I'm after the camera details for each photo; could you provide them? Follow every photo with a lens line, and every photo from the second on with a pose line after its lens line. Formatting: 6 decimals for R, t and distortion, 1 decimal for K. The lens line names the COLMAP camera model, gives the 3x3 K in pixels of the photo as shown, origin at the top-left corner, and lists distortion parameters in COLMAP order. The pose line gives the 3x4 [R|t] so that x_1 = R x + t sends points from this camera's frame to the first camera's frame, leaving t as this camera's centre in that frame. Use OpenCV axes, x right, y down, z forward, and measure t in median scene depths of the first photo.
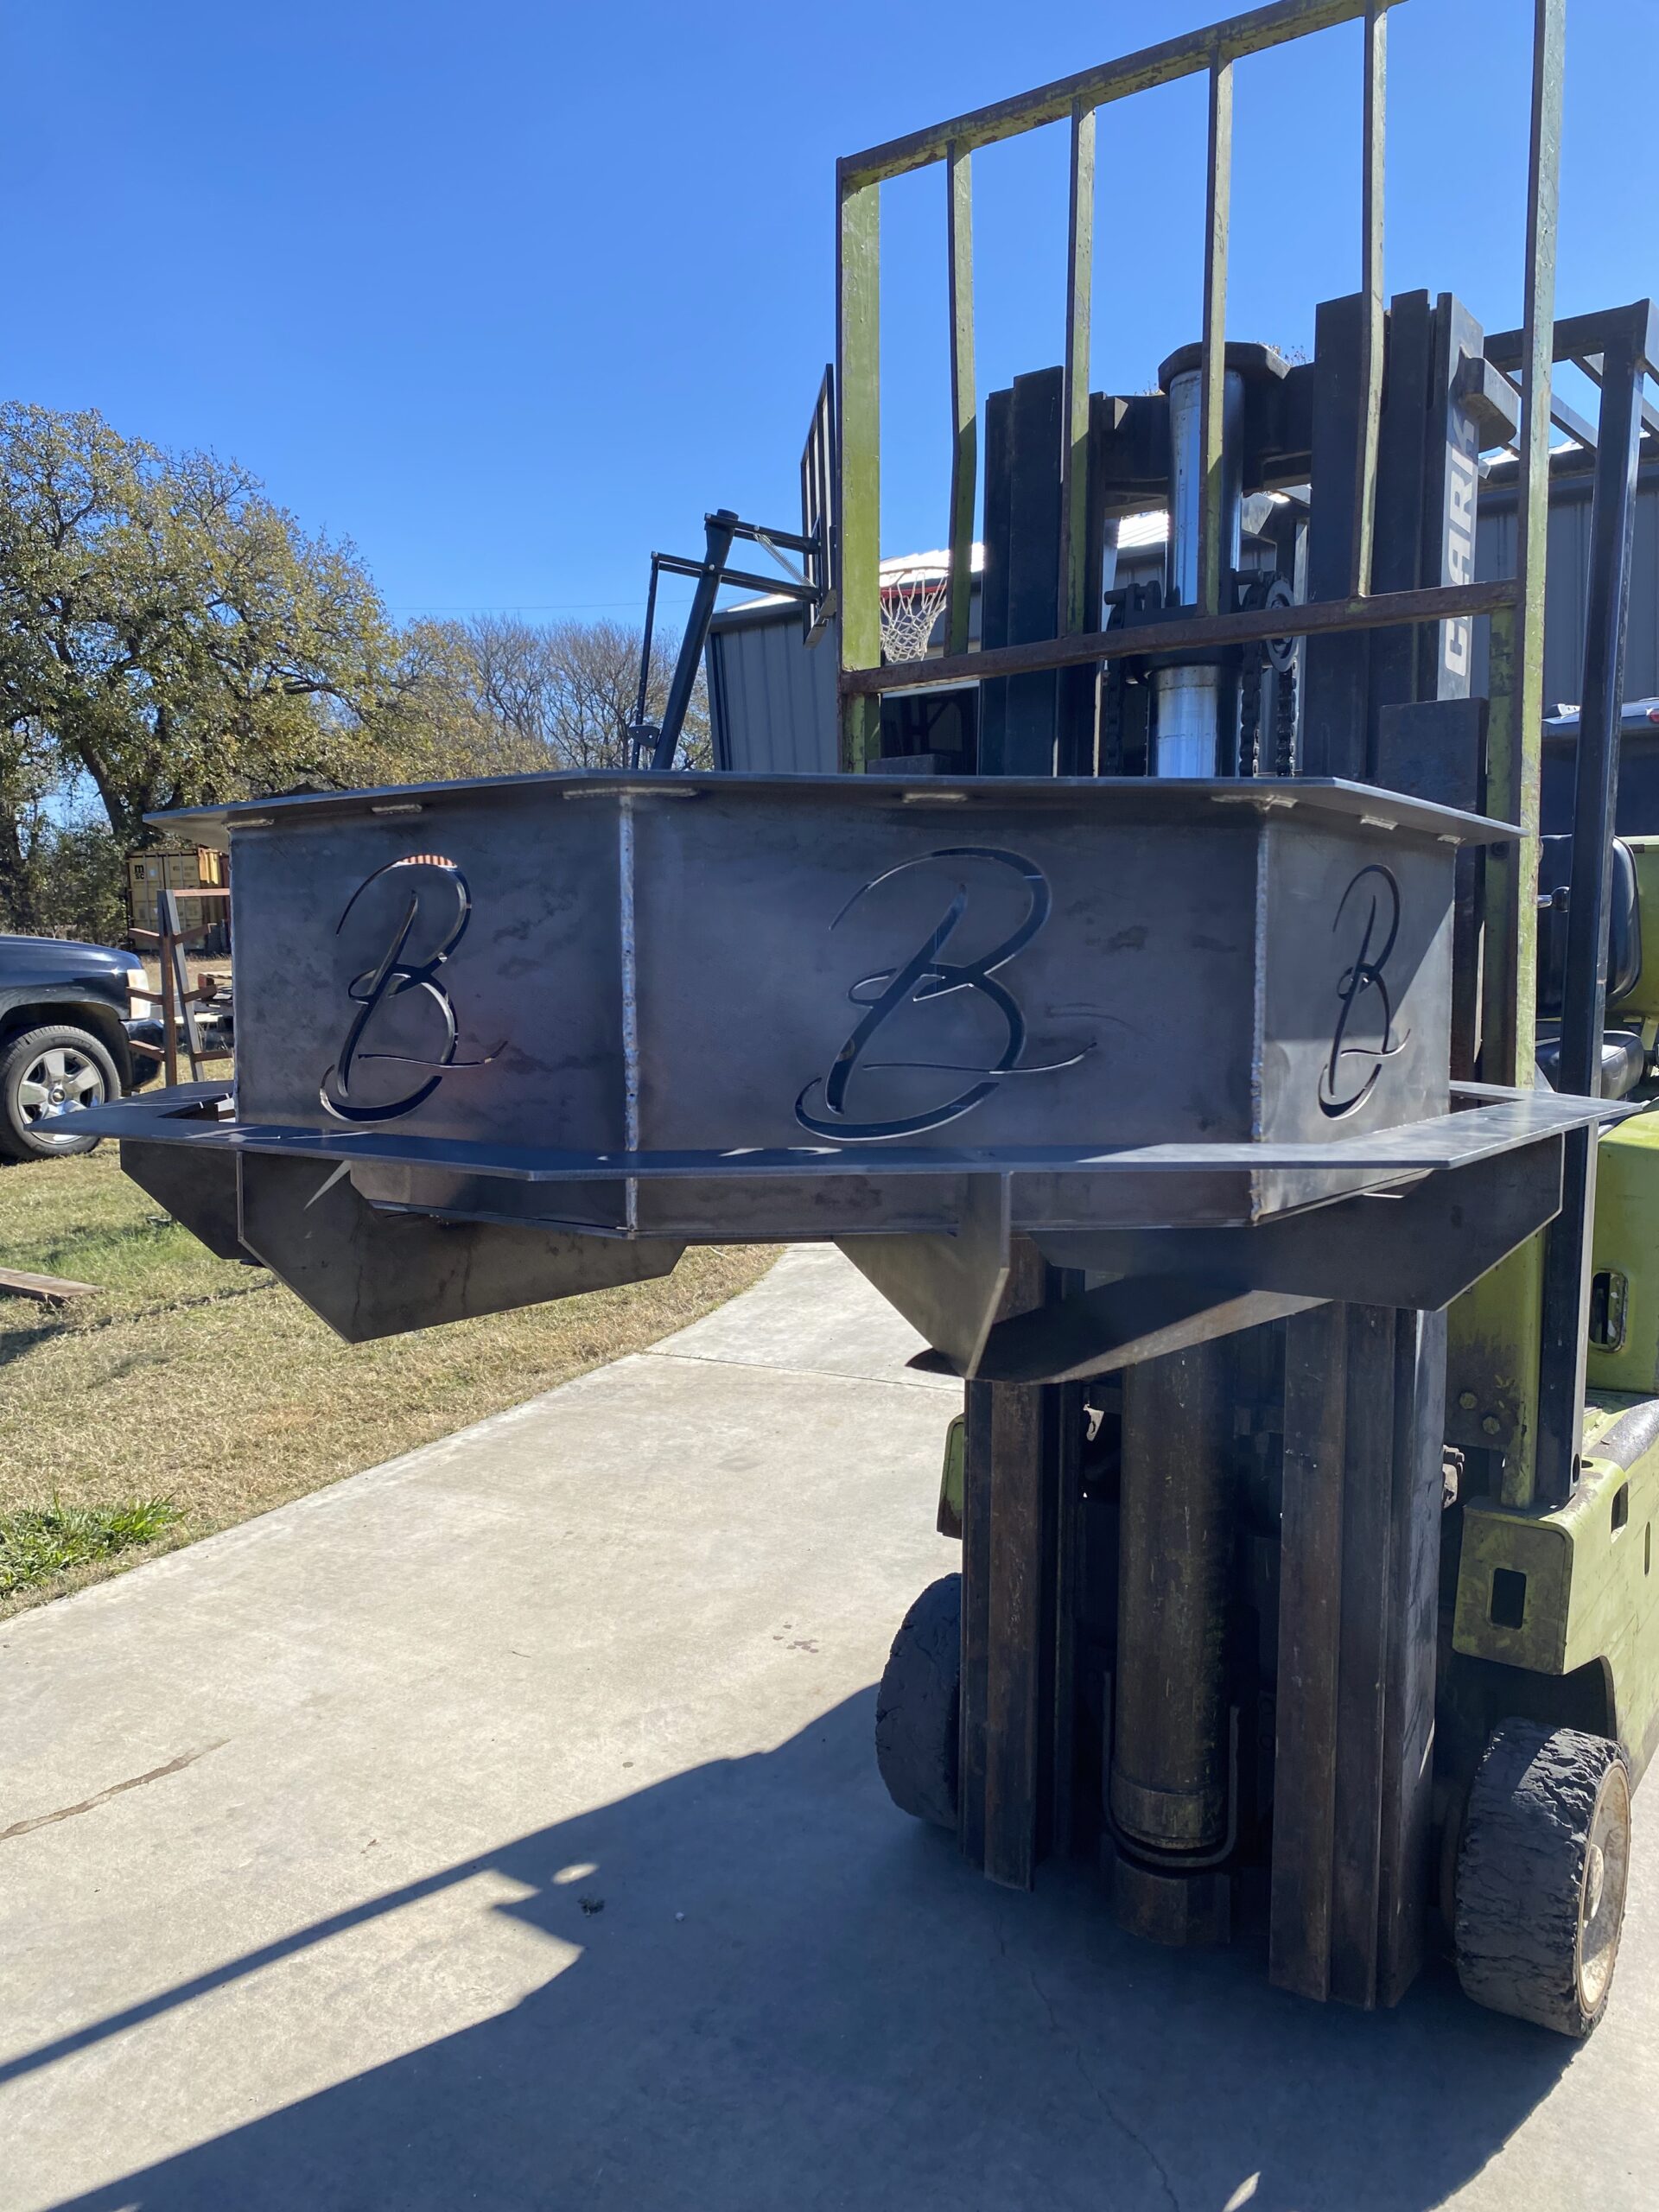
lens RADIAL K [[1666.4, 0, 822.7], [0, 1666.4, 1109.2], [0, 0, 1]] dist [-0.029398, 0.005738]
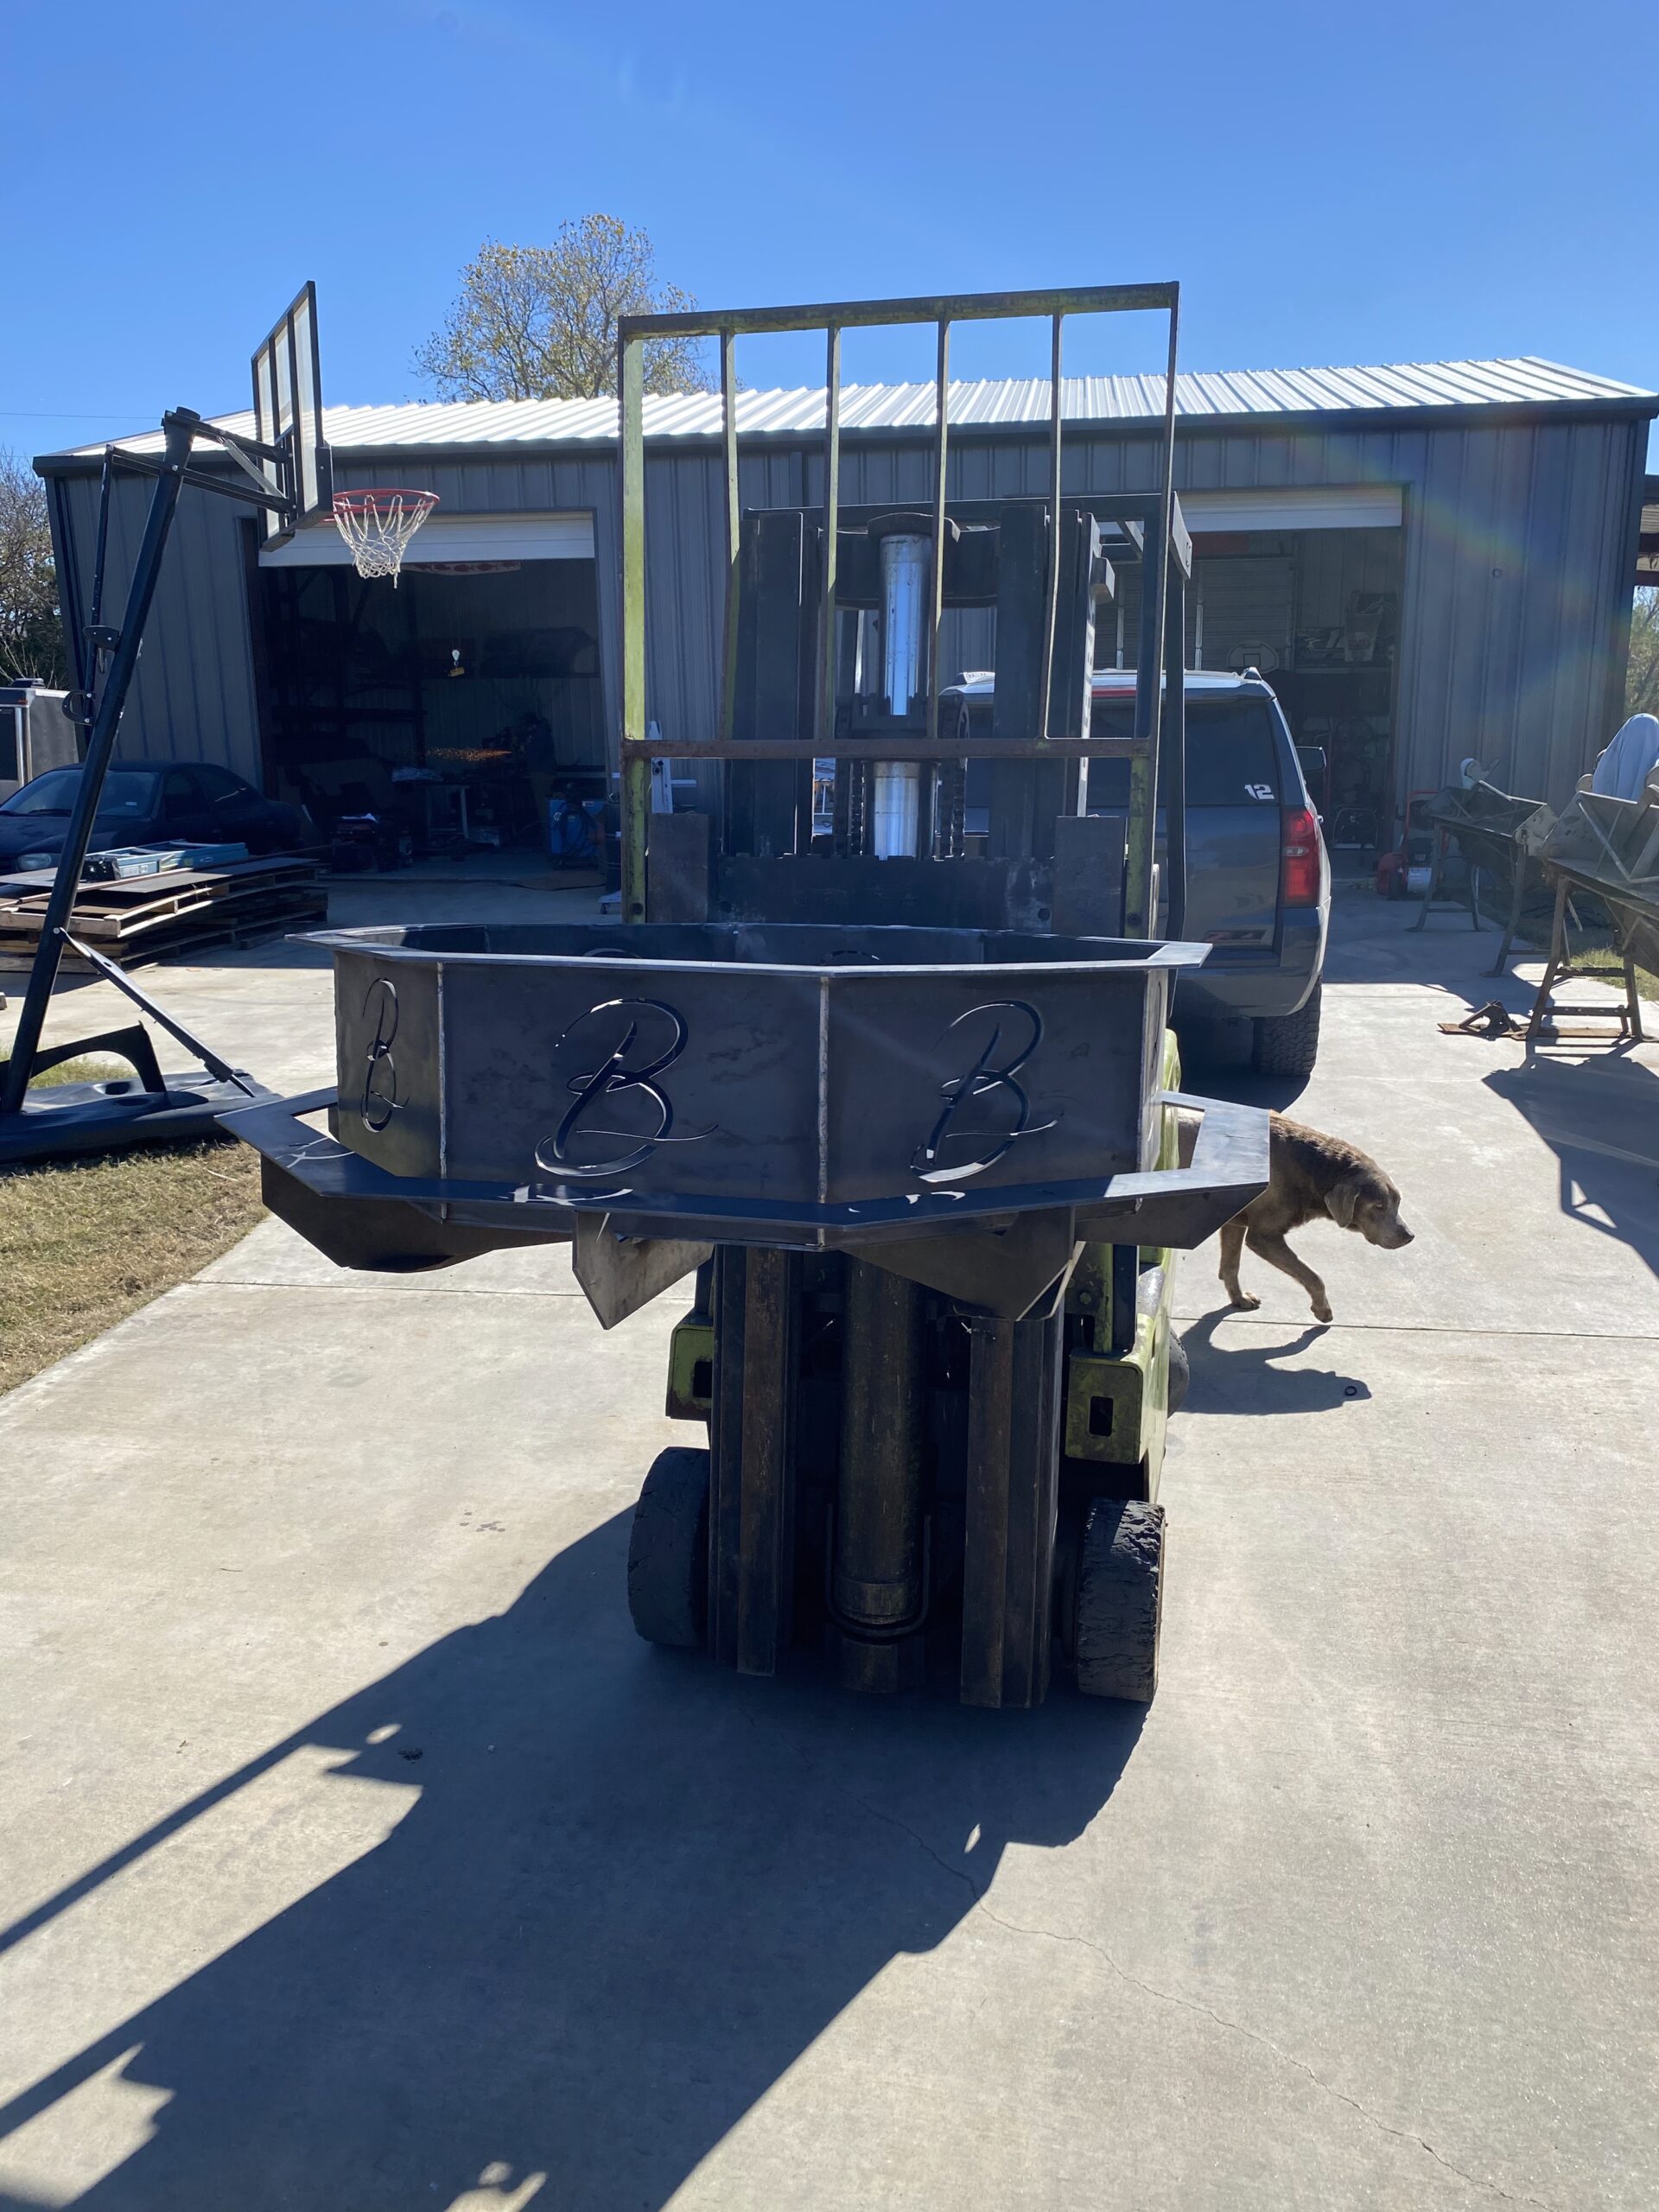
lens RADIAL K [[1666.4, 0, 844.4], [0, 1666.4, 1110.5], [0, 0, 1]] dist [-0.029398, 0.005738]
pose [[0.922603, -0.043509, 0.383290, -0.325019], [0.014752, 0.996872, 0.077650, -0.083161], [-0.385469, -0.065985, 0.920358, -0.223106]]
